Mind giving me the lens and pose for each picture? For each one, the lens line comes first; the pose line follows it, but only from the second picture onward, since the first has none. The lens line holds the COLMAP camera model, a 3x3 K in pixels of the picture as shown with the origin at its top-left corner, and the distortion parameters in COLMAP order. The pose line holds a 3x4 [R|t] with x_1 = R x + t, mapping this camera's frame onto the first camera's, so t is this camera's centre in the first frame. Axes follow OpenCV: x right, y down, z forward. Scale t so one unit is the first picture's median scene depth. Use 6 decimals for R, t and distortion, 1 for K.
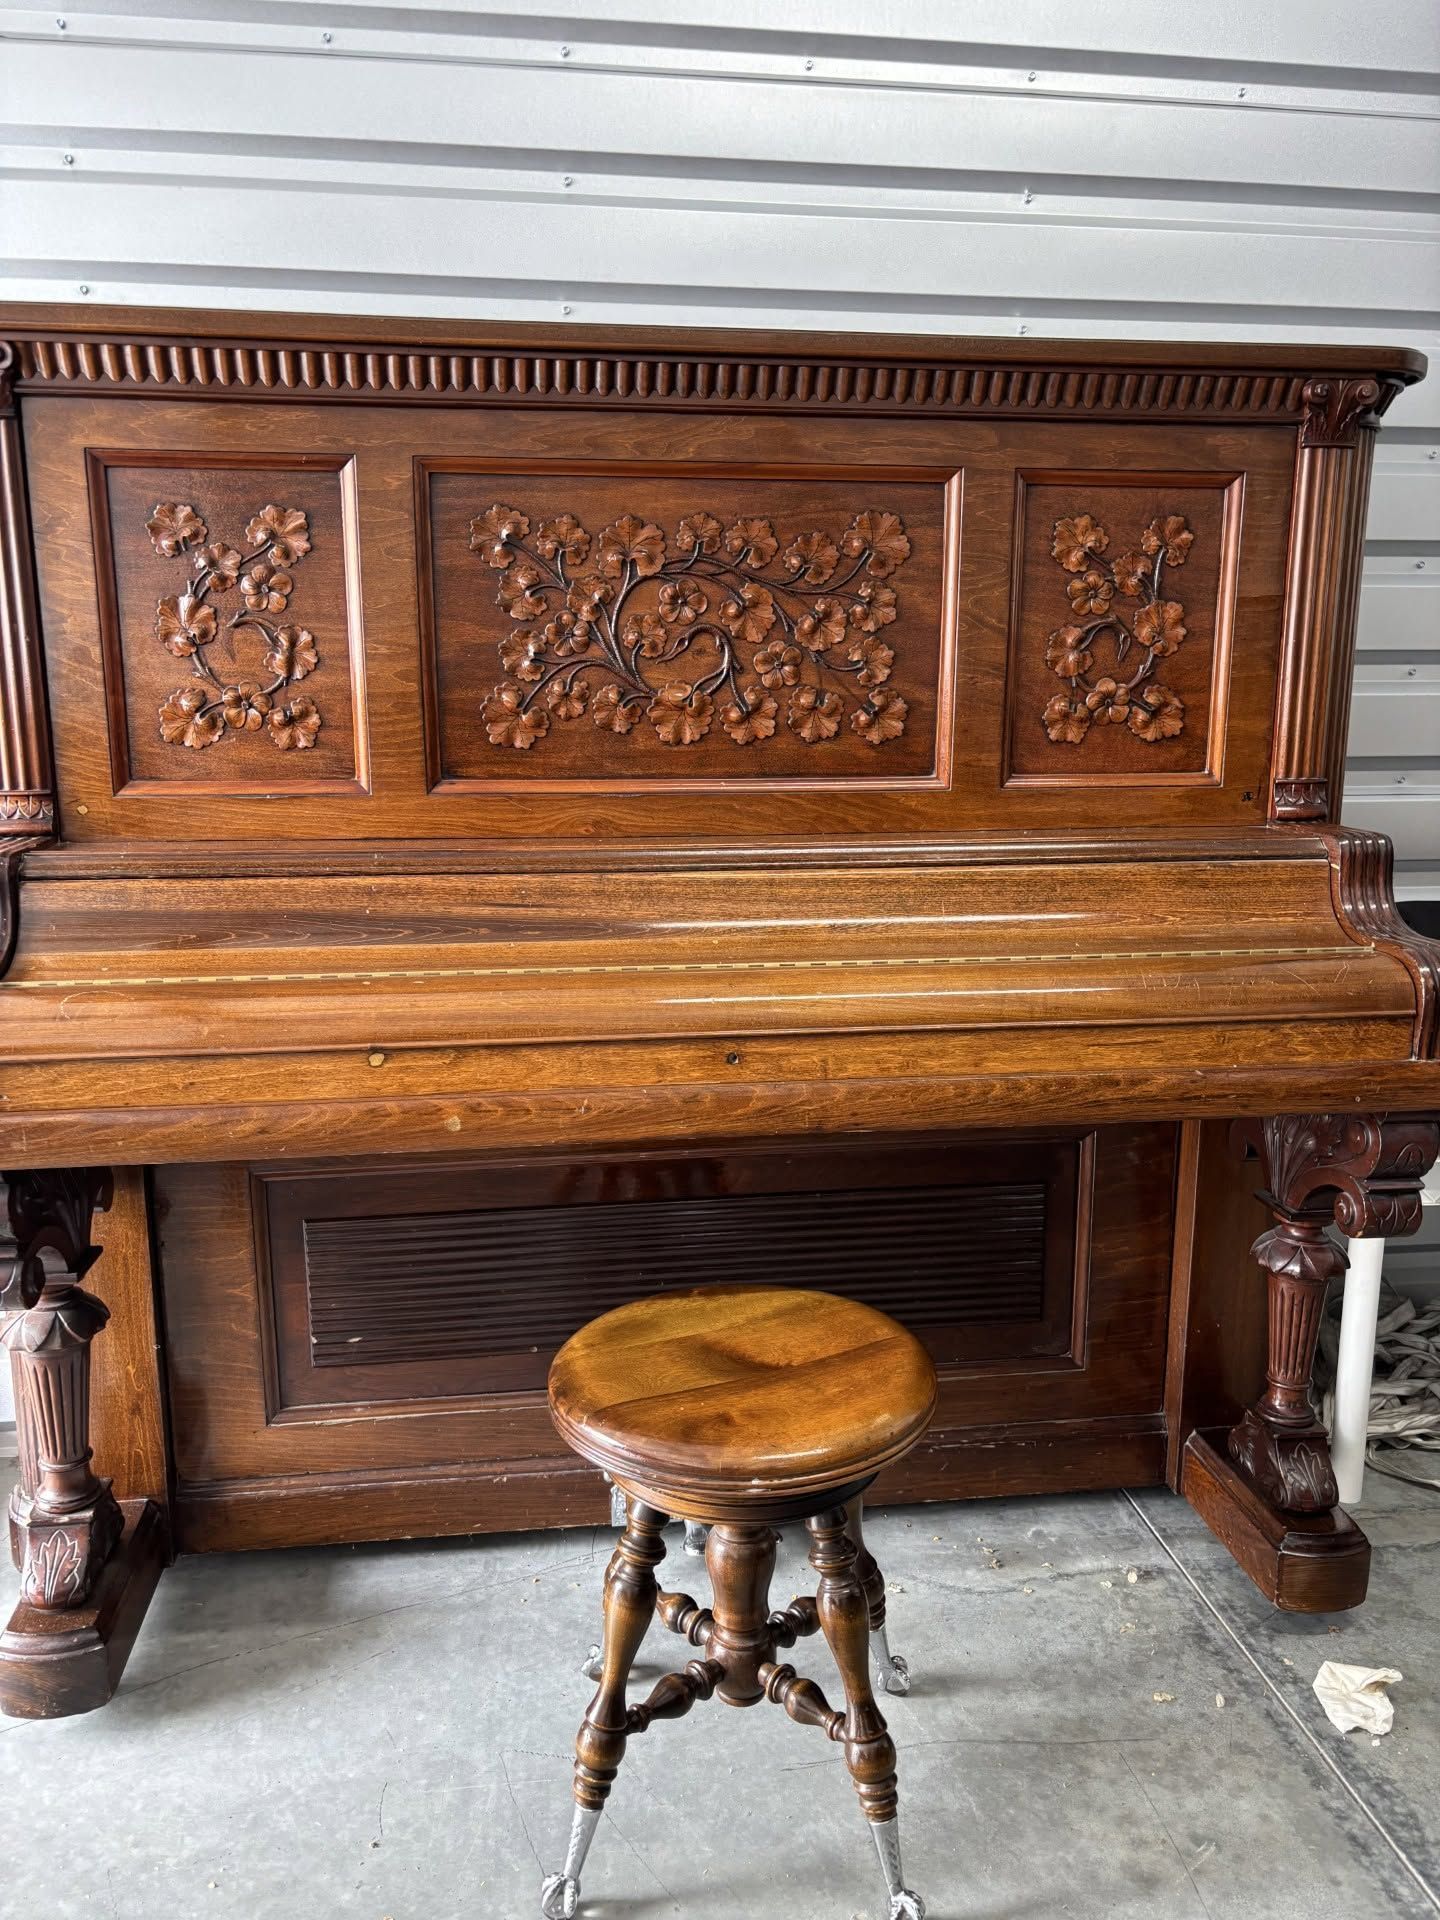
lens RADIAL K [[1464.3, 0, 720.0], [0, 1464.3, 960.0], [0, 0, 1]] dist [0.044360, -0.058127]
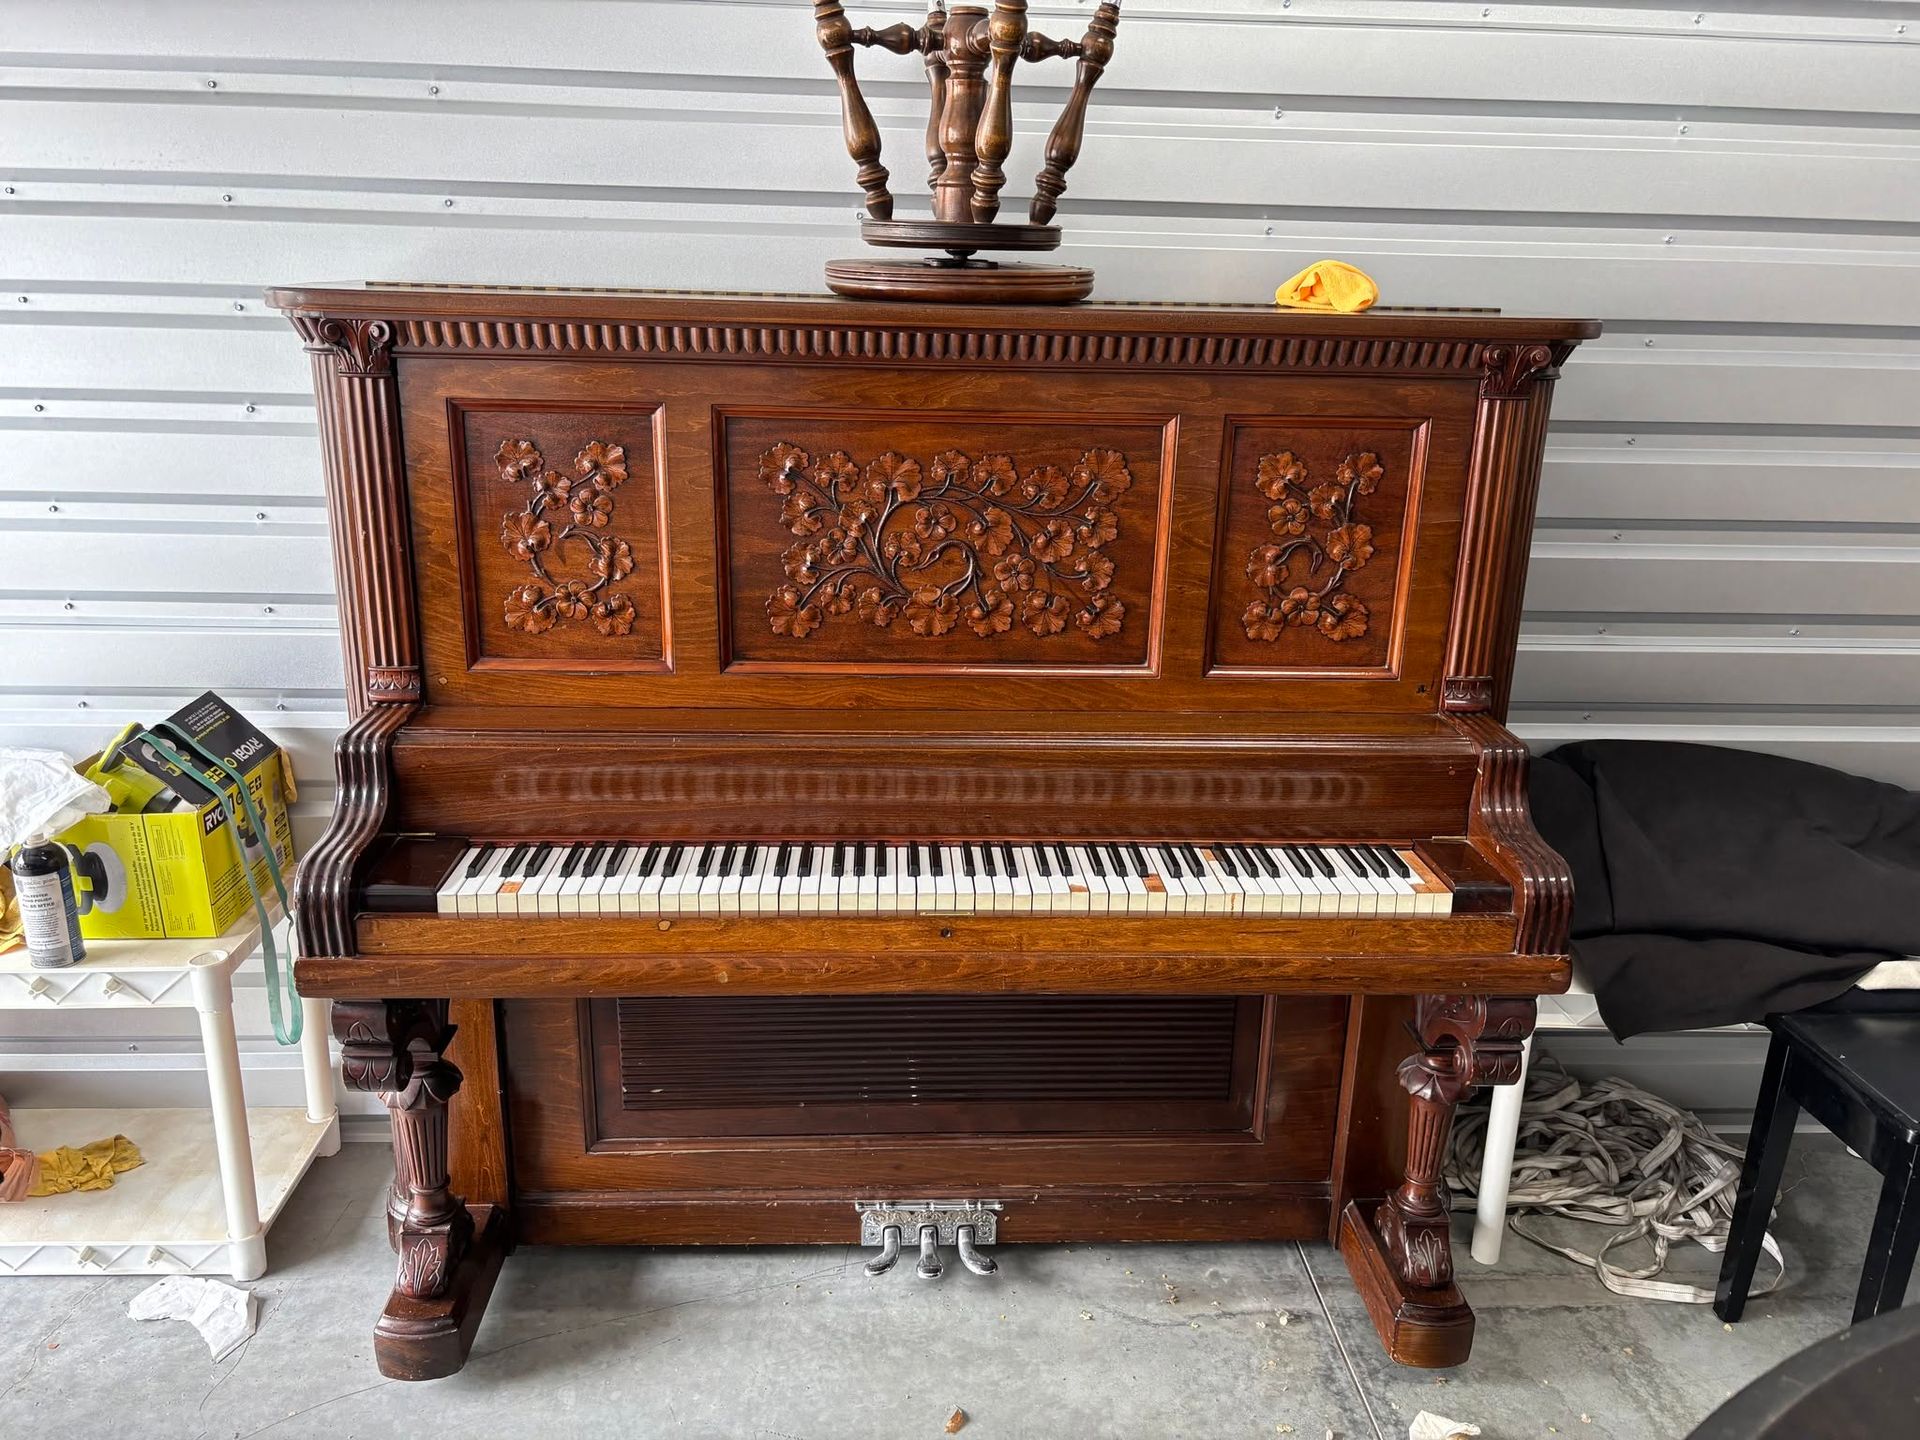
lens RADIAL K [[1464.3, 0, 964.5], [0, 1464.3, 705.3], [0, 0, 1]] dist [0.044360, -0.058127]
pose [[0.996301, 0.046524, -0.072253, 0.090124], [-0.038997, 0.993990, 0.102291, -0.216529], [0.076578, -0.099095, 0.992127, -0.188432]]
